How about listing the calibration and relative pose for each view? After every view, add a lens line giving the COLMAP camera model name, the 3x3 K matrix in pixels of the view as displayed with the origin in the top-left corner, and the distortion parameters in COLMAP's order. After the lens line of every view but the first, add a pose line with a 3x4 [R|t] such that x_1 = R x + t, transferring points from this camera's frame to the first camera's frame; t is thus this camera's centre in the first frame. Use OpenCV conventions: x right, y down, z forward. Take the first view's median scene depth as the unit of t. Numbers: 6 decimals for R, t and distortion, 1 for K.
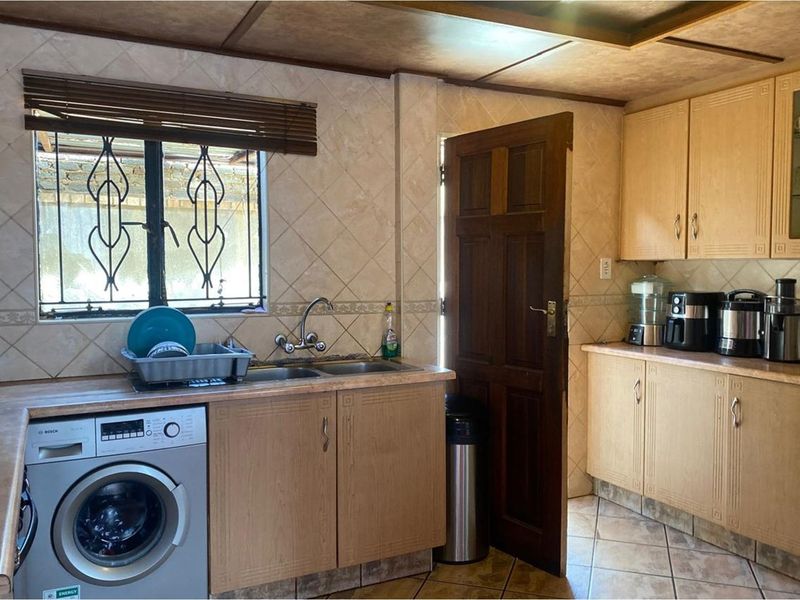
lens RADIAL K [[703.0, 0, 409.6], [0, 703.0, 288.8], [0, 0, 1]] dist [0.091354, -0.170499]
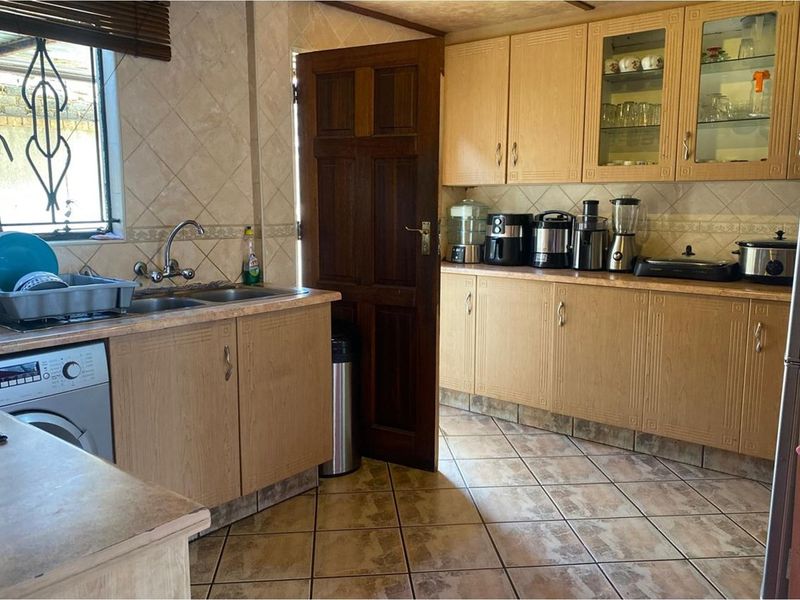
lens RADIAL K [[703.0, 0, 409.6], [0, 703.0, 288.8], [0, 0, 1]] dist [0.091354, -0.170499]
pose [[0.916091, -0.049983, 0.397843, -0.224336], [0.011795, 0.995130, 0.097864, 0.013416], [-0.400797, -0.084960, 0.912219, 0.033874]]
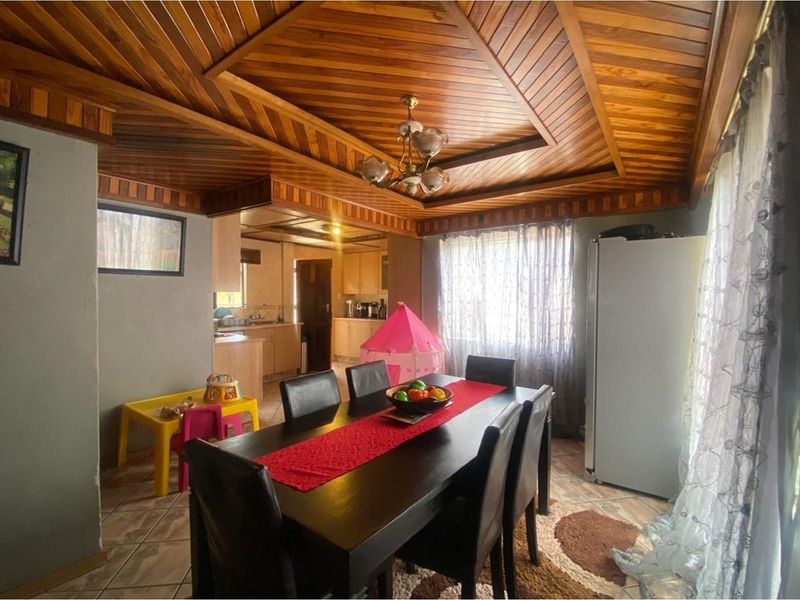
lens RADIAL K [[365.6, 0, 400.0], [0, 365.6, 300.0], [0, 0, 1]] dist [0.035571, -0.026448]
pose [[0.898791, -0.002991, 0.438366, -0.309257], [0.013860, 0.999671, -0.021595, 0.040562], [-0.438157, 0.025485, 0.898537, -0.953233]]
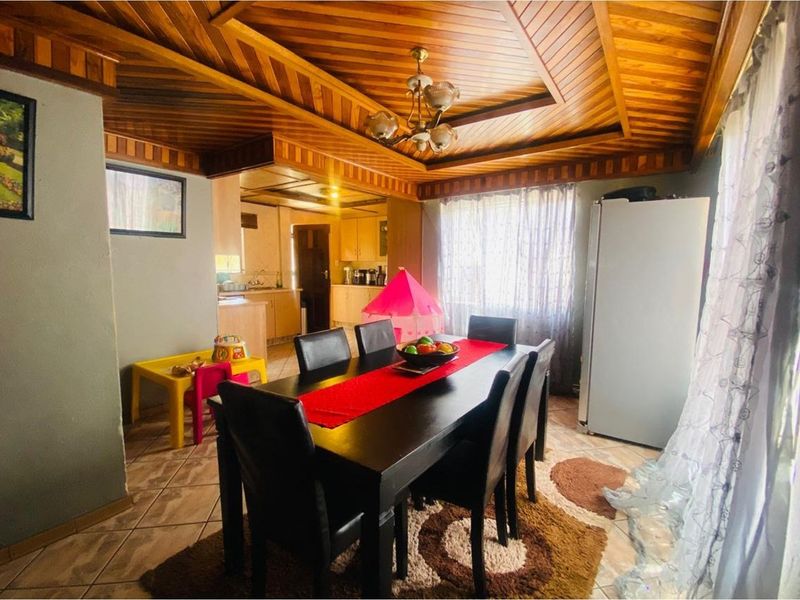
lens RADIAL K [[365.6, 0, 400.0], [0, 365.6, 300.0], [0, 0, 1]] dist [0.035571, -0.026448]
pose [[0.890684, -0.038867, 0.452958, -0.339756], [0.012447, 0.998050, 0.061165, 0.058351], [-0.454452, -0.048840, 0.889431, -0.956055]]
